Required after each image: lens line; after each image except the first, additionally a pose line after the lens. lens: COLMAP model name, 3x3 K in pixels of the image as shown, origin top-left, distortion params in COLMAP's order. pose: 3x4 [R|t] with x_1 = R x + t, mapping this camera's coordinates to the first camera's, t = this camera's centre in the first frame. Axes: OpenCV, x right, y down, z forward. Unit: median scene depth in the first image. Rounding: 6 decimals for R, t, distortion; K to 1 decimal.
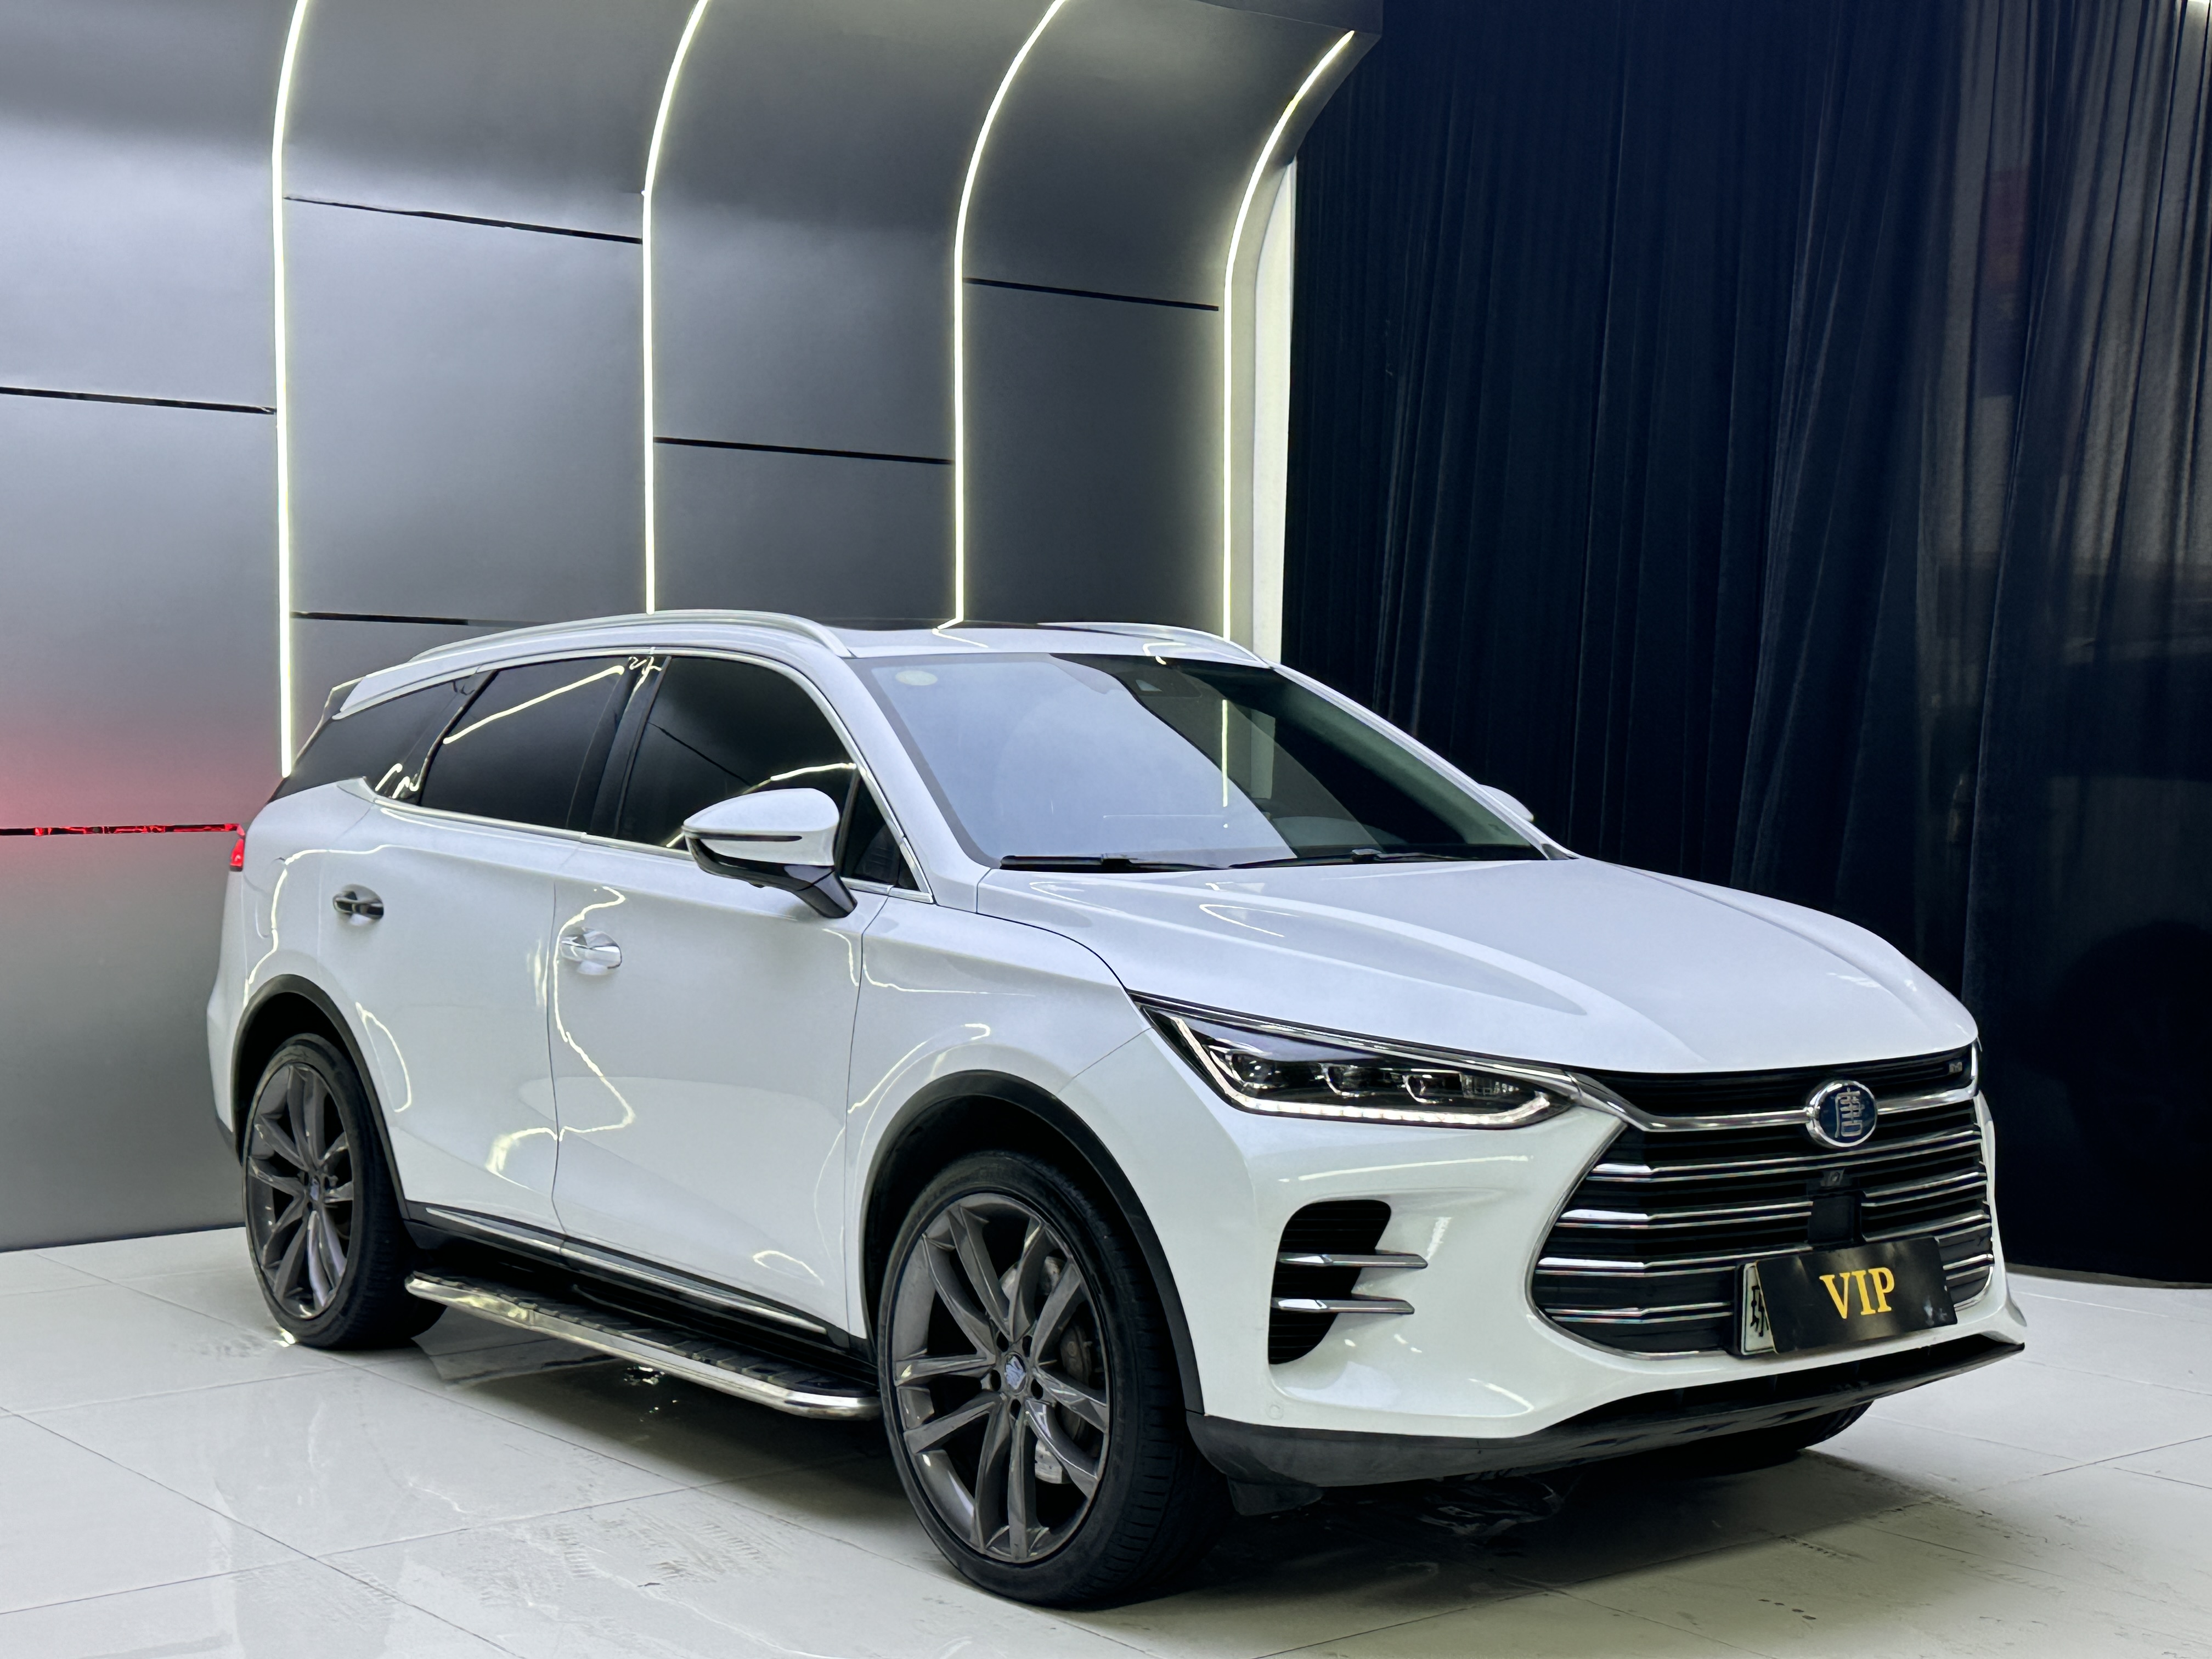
lens RADIAL K [[3057.0, 0, 1106.0], [0, 3057.0, 829.5], [0, 0, 1]] dist [0.201128, -0.060853]
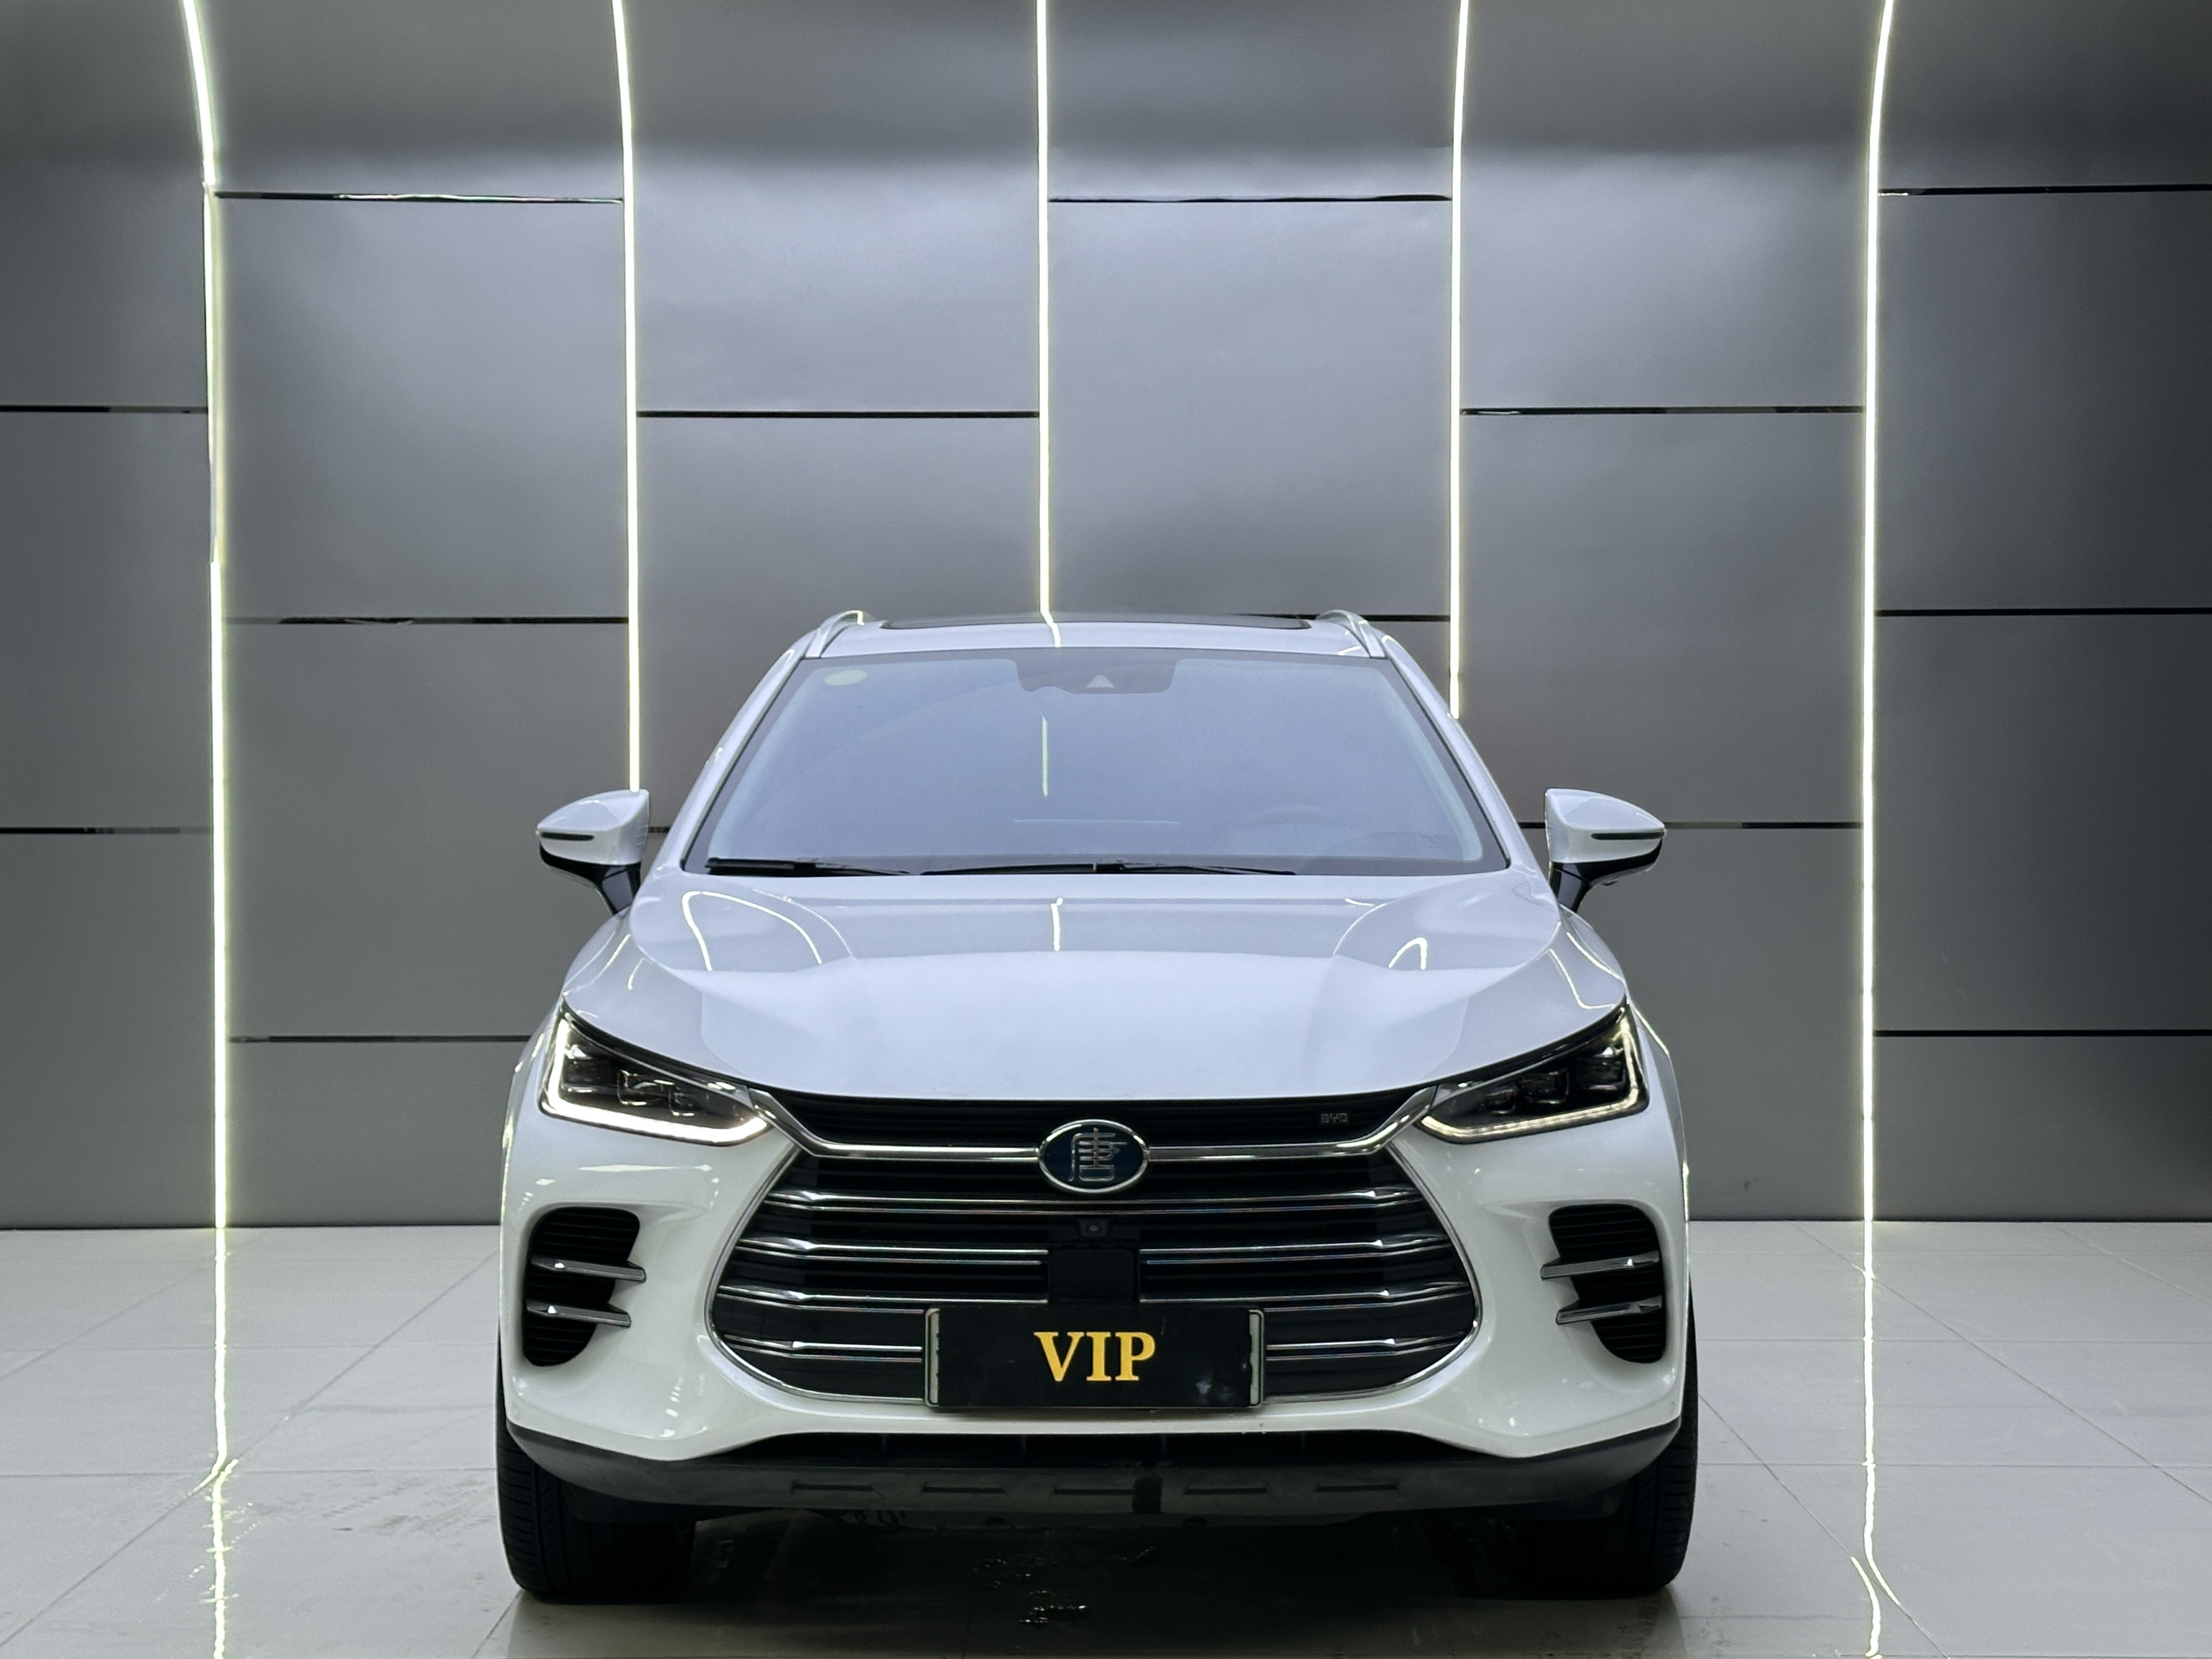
lens RADIAL K [[3573.5, 0, 1106.0], [0, 3573.5, 829.5], [0, 0, 1]] dist [0.247502, -0.143632]
pose [[0.791984, 0.013975, -0.610382, 0.879818], [-0.015748, 0.999873, 0.002460, -0.005998], [0.610339, 0.007664, 0.792103, 0.177005]]
